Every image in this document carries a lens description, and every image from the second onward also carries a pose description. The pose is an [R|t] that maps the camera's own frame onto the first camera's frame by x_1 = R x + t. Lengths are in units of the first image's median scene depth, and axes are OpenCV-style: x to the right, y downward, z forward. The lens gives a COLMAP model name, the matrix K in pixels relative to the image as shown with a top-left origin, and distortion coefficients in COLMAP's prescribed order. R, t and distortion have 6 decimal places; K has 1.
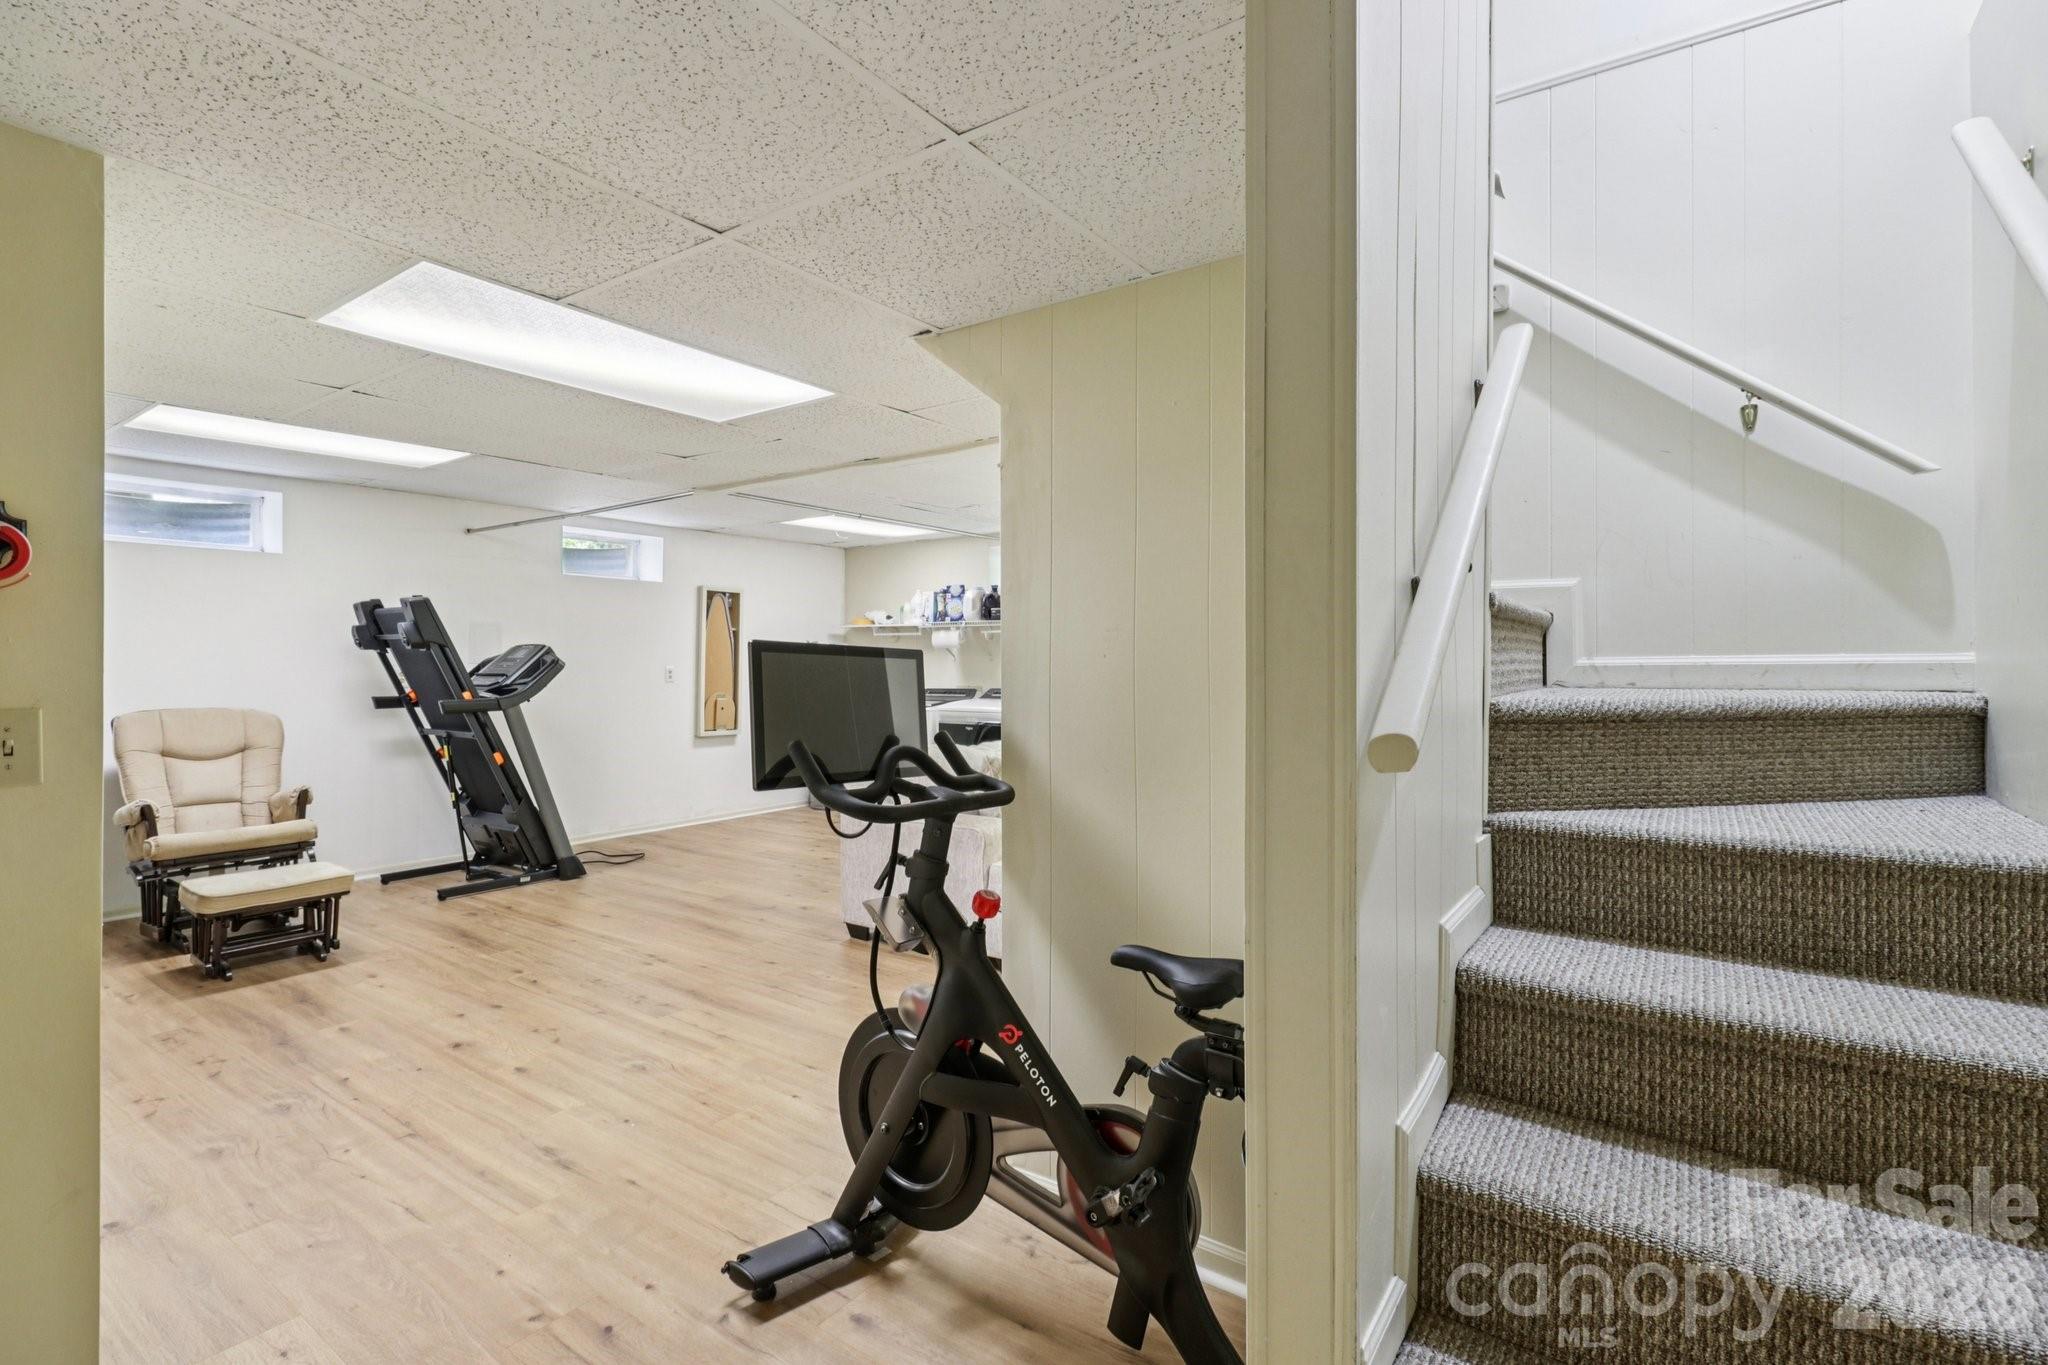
lens RADIAL K [[945.6, 0, 1023.5], [0, 945.6, 671.8], [0, 0, 1]] dist [0.004887, -0.000620]
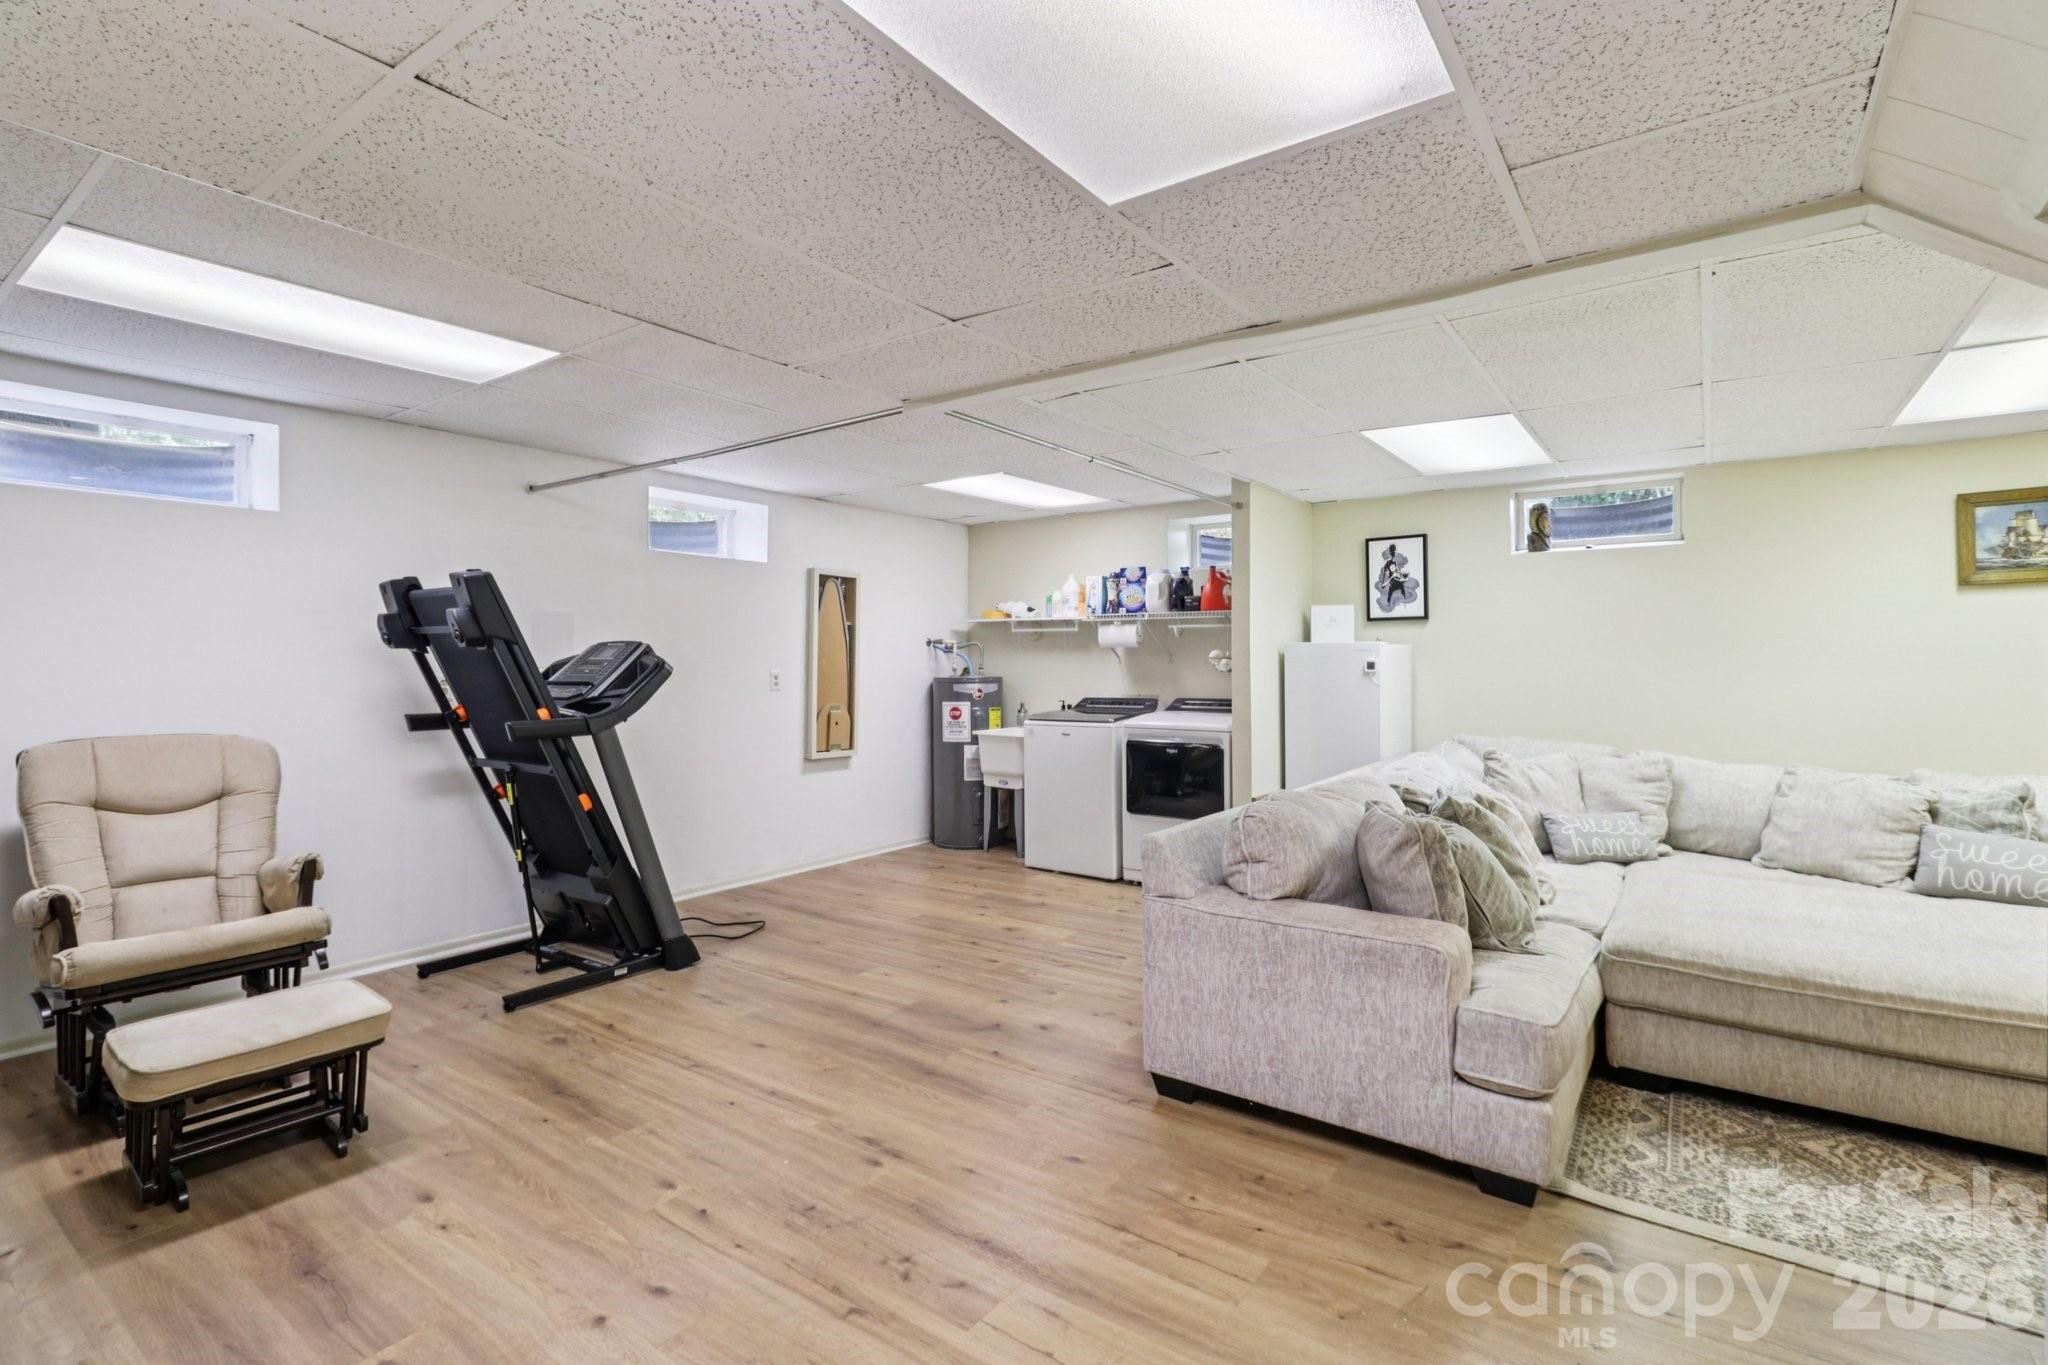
lens RADIAL K [[945.6, 0, 1024.6], [0, 945.6, 674.7], [0, 0, 1]] dist [0.004887, -0.000620]
pose [[0.999996, -0.000455, -0.002881, -0.240970], [0.000460, 0.999998, 0.001686, -0.004970], [0.002880, -0.001688, 0.999994, 0.317237]]
